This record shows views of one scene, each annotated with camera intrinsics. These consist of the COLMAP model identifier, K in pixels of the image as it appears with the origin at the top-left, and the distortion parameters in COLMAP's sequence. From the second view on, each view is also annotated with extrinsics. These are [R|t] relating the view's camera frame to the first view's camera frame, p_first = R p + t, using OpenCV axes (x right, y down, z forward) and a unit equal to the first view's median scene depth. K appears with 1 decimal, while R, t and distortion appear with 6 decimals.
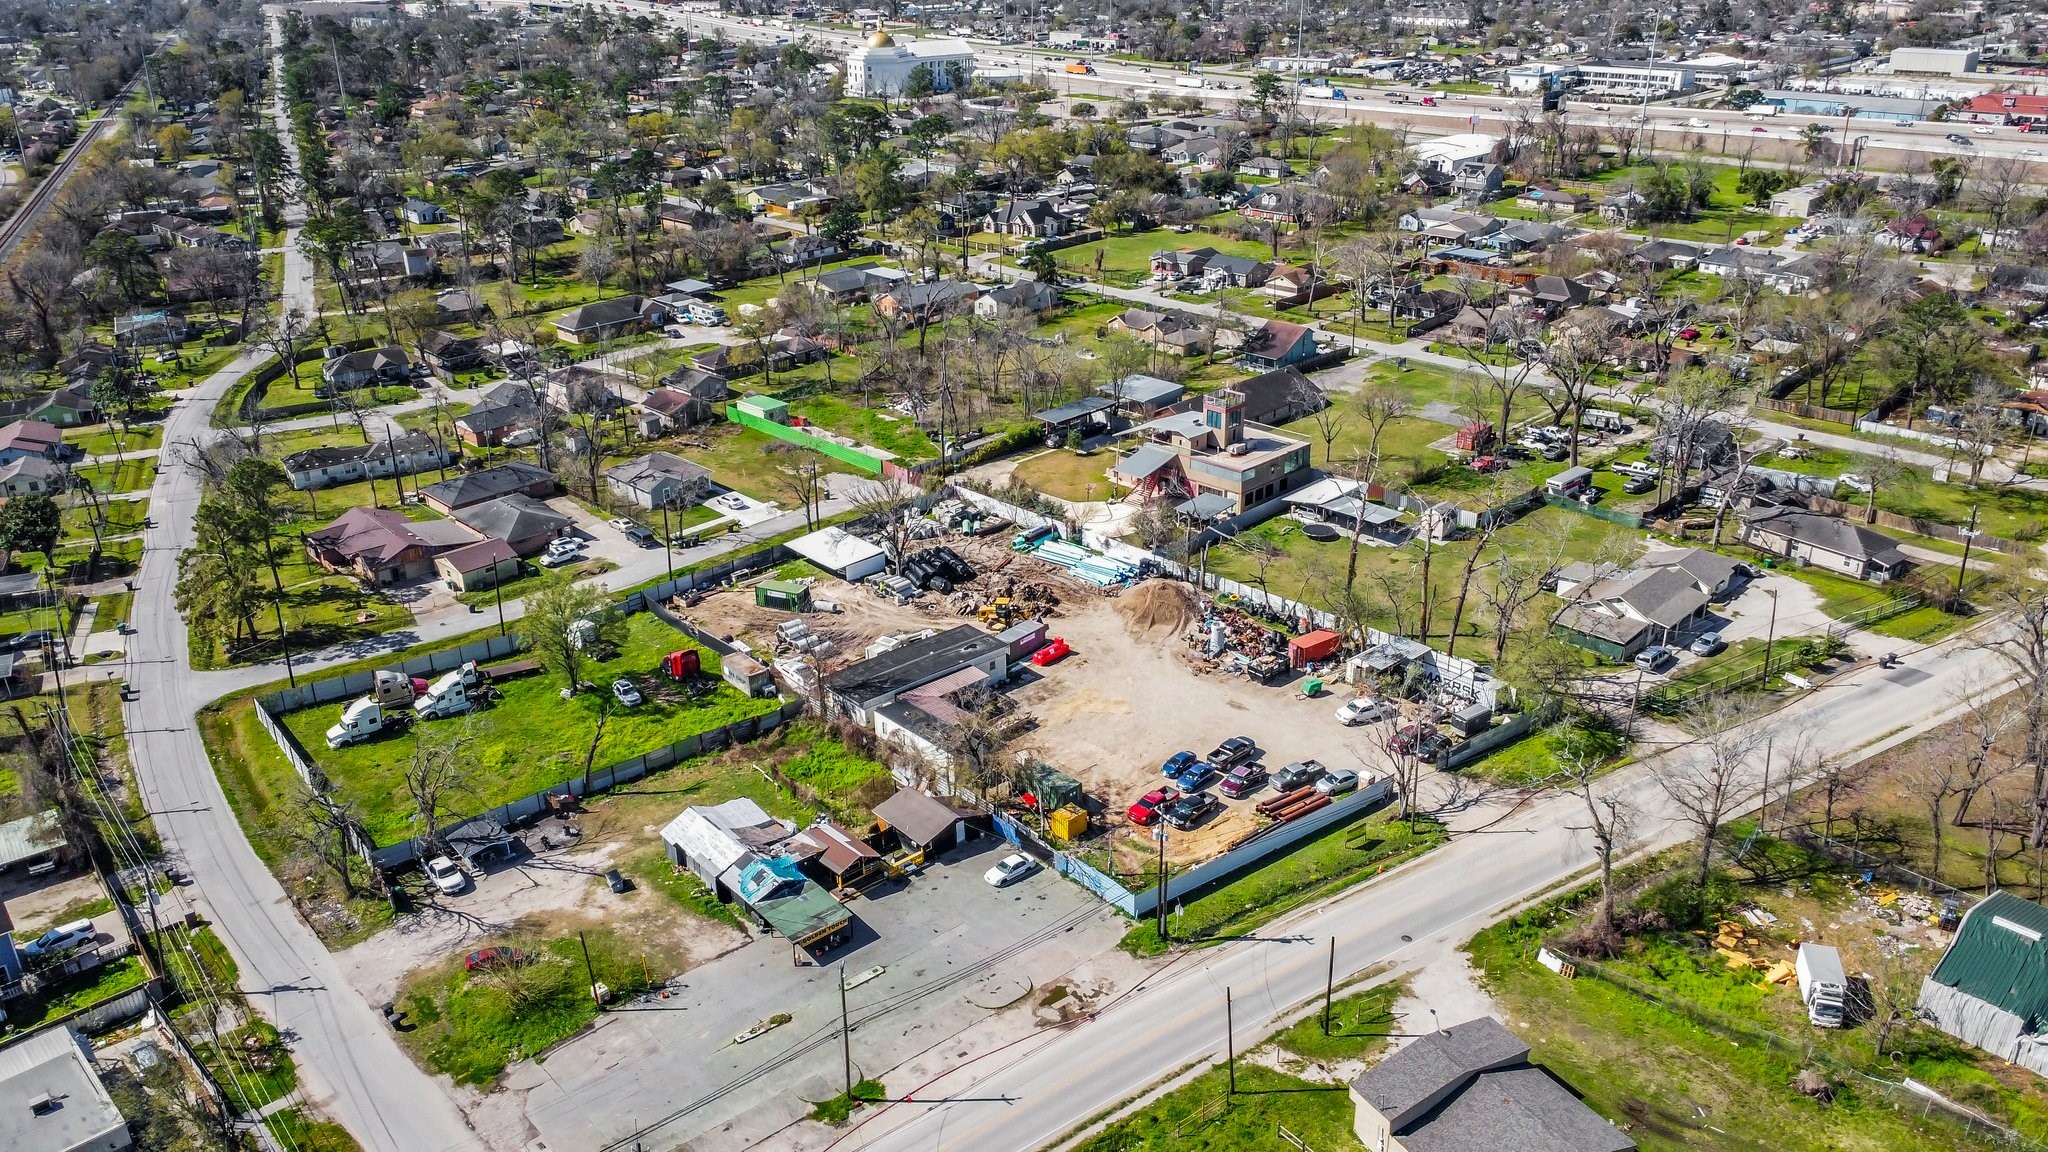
lens RADIAL K [[1536.3, 0, 1020.3], [0, 1536.3, 577.6], [0, 0, 1]] dist [-0.000897, -0.001233]
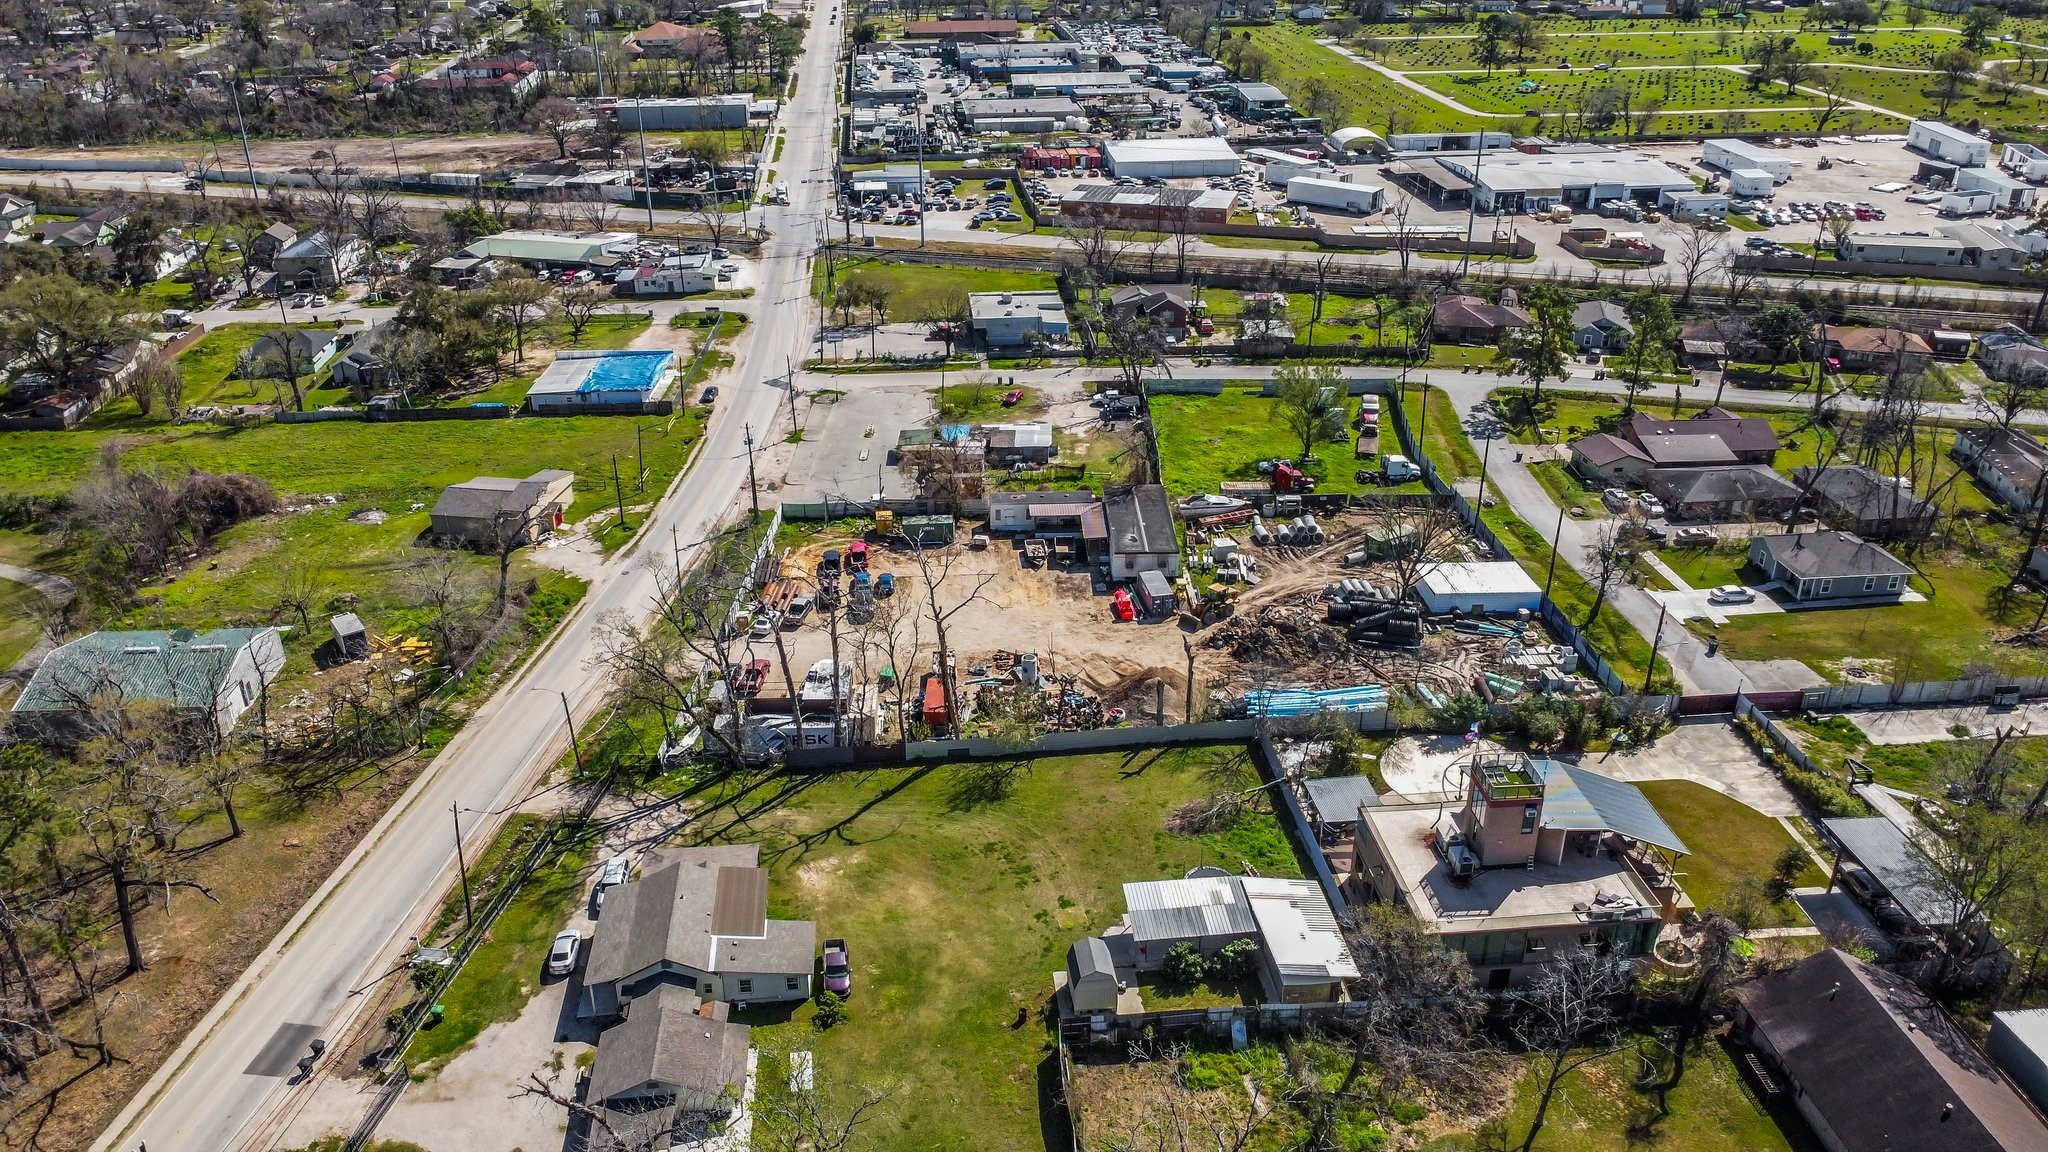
lens RADIAL K [[1536.3, 0, 1020.3], [0, 1536.3, 577.6], [0, 0, 1]] dist [-0.000897, -0.001233]
pose [[-0.634622, 0.358503, -0.684639, 0.659597], [-0.292385, 0.708666, 0.642109, -0.520775], [0.715378, 0.607675, -0.344914, 1.162426]]
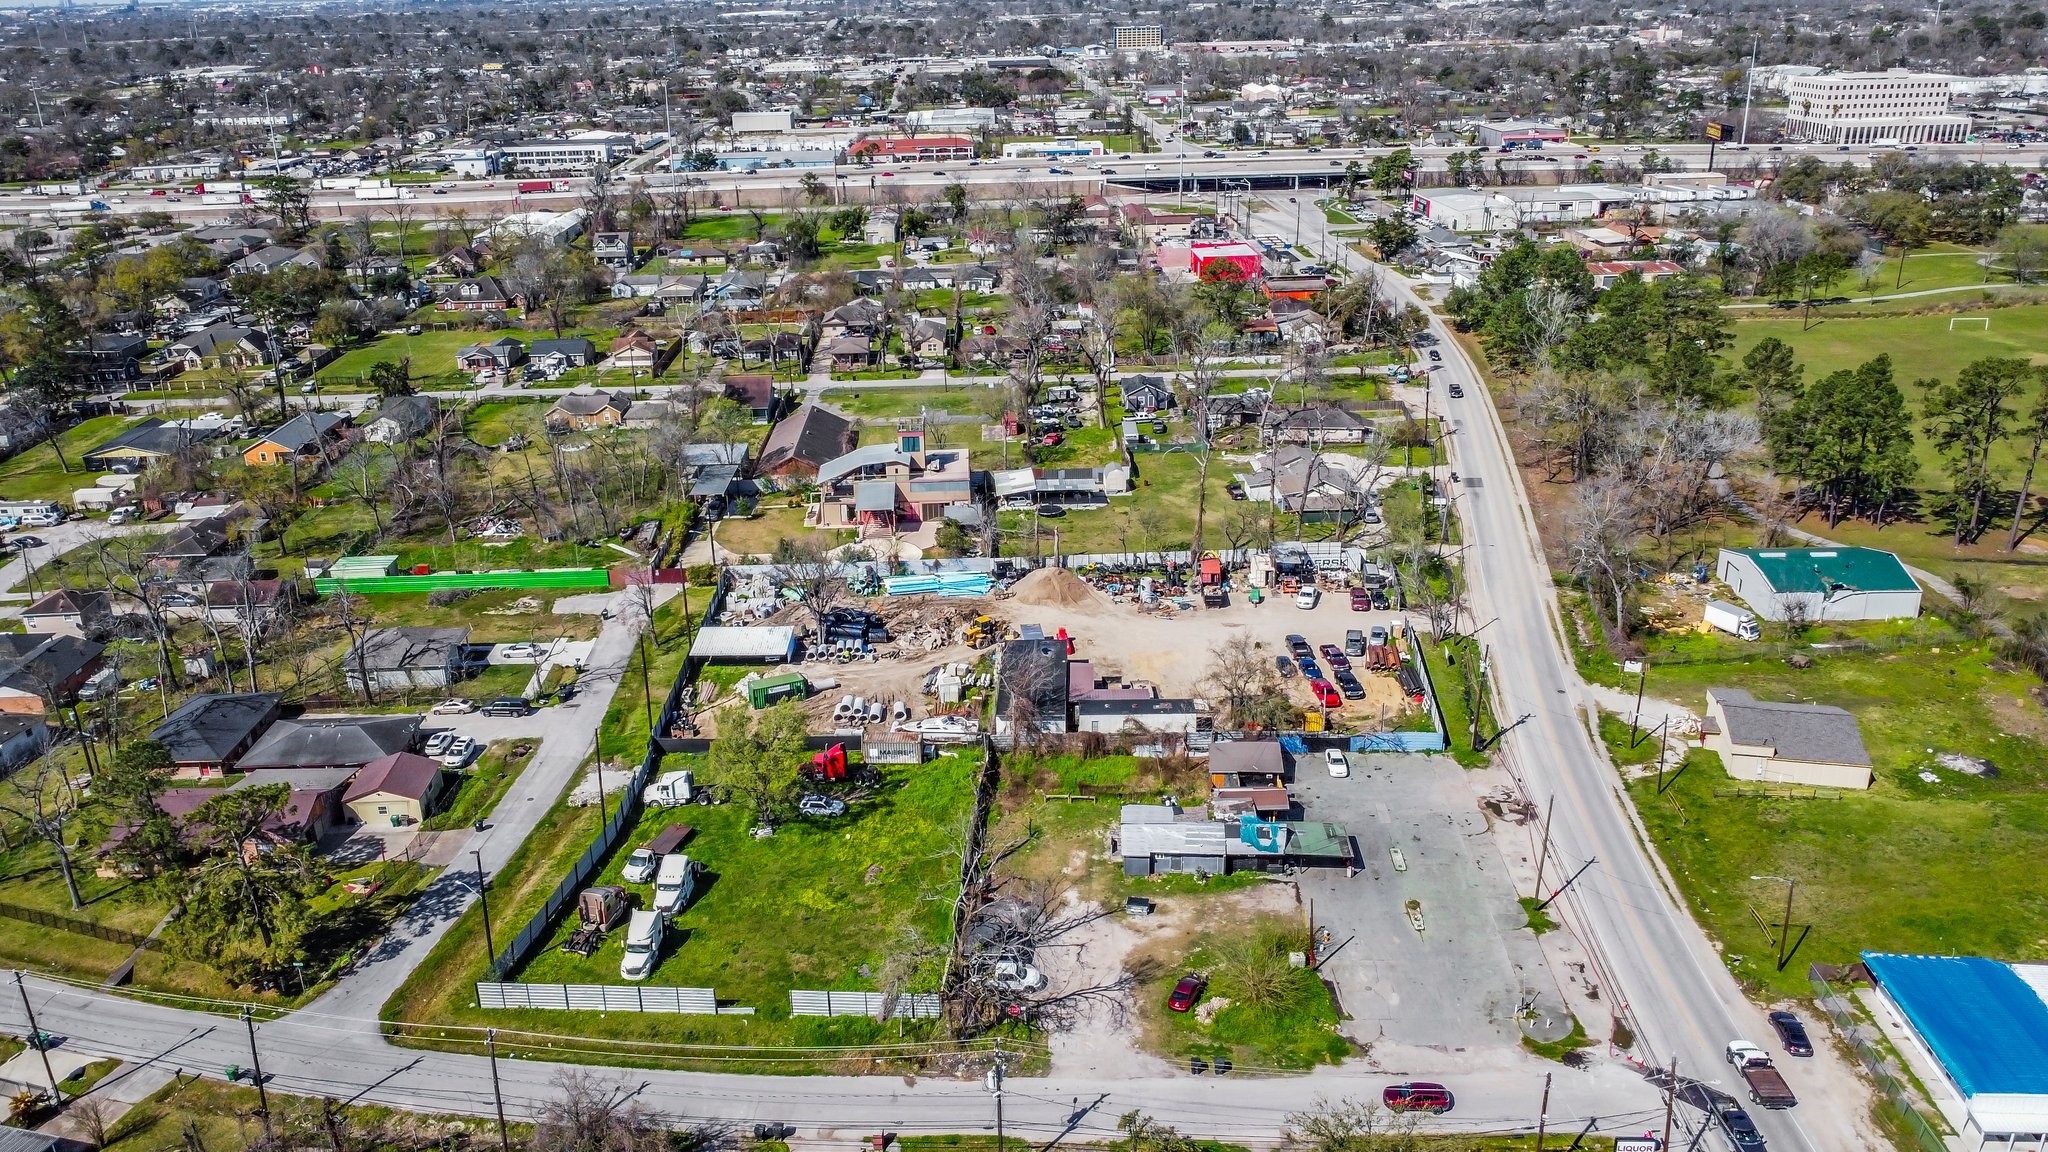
lens RADIAL K [[1532.0, 0, 1019.3], [0, 1532.0, 575.8], [0, 0, 1]] dist [-0.004376, -0.000833]
pose [[0.681632, -0.265211, 0.681939, -0.671009], [0.302413, 0.950785, 0.067490, -0.073119], [-0.666277, 0.160224, 0.728288, 0.193715]]
